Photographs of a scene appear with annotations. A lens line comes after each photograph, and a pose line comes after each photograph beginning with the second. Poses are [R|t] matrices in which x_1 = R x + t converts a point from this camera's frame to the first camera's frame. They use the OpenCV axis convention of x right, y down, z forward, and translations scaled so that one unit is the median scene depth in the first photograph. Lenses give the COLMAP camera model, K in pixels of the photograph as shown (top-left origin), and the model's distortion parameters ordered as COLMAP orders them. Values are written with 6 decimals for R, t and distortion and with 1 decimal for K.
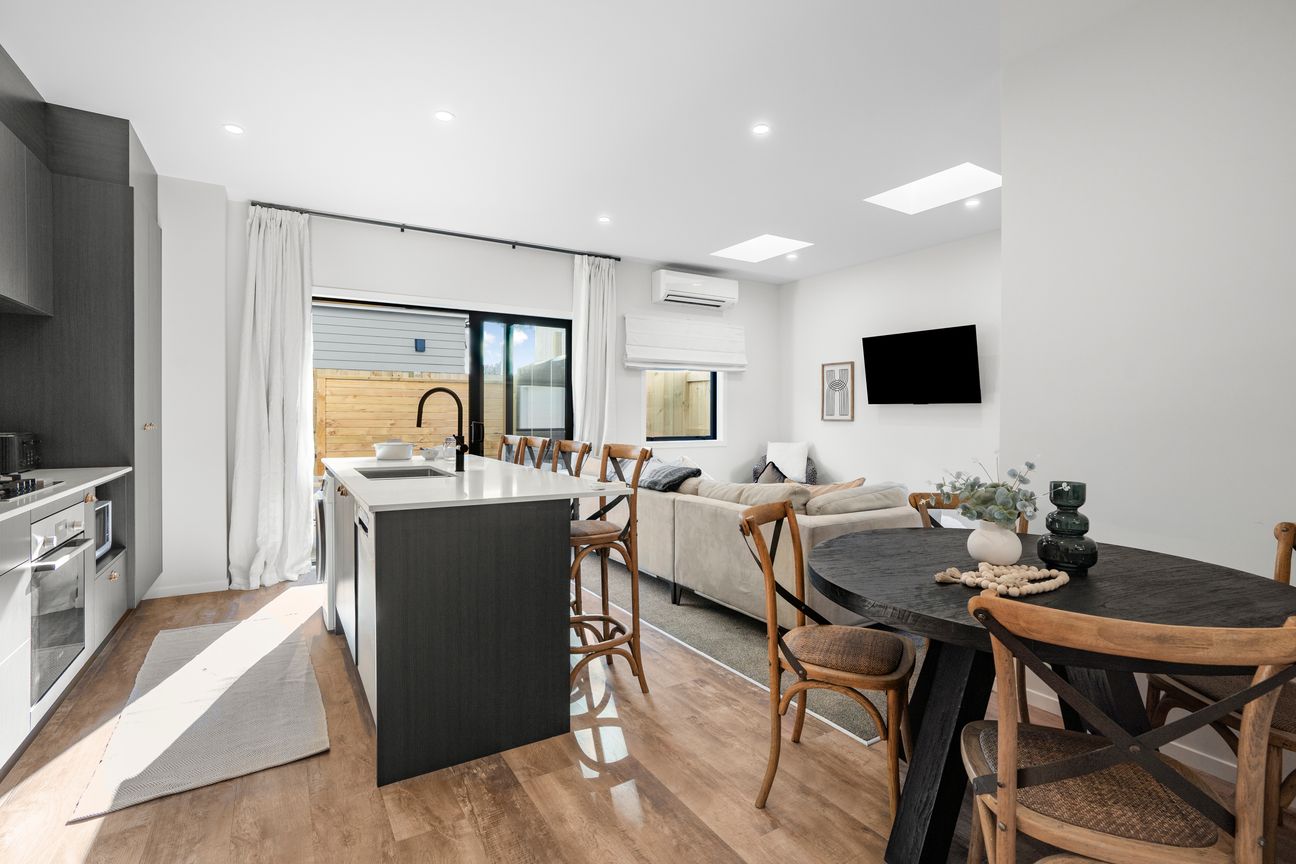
lens RADIAL K [[607.7, 0, 649.0], [0, 607.7, 428.4], [0, 0, 1]] dist [-0.044183, 0.022323]
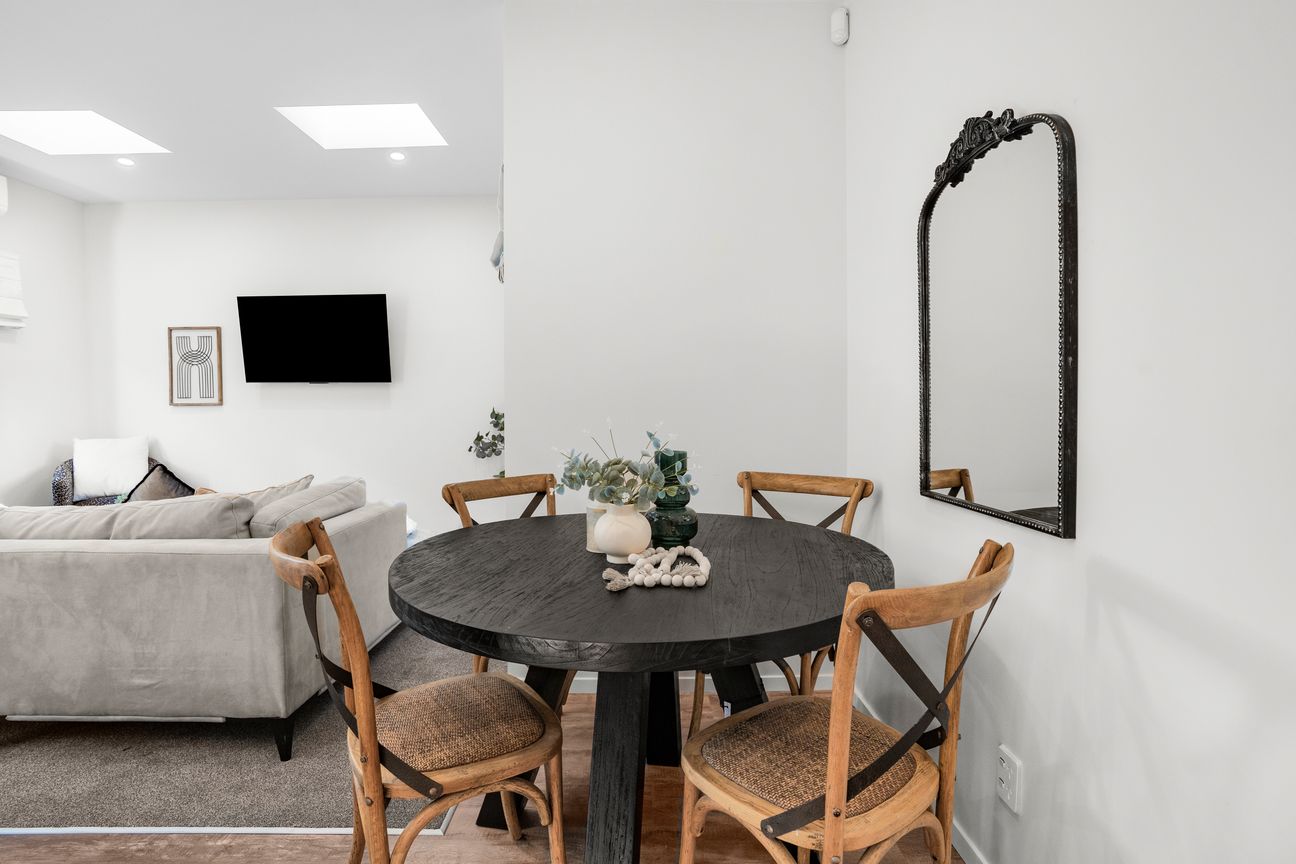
lens RADIAL K [[635.0, 0, 646.2], [0, 635.0, 424.3], [0, 0, 1]] dist [-0.063797, 0.025573]
pose [[0.526580, -0.034543, 0.849423, -0.105509], [0.025160, 0.999370, 0.025044, 0.014099], [-0.849753, 0.008184, 0.527117, 0.322806]]
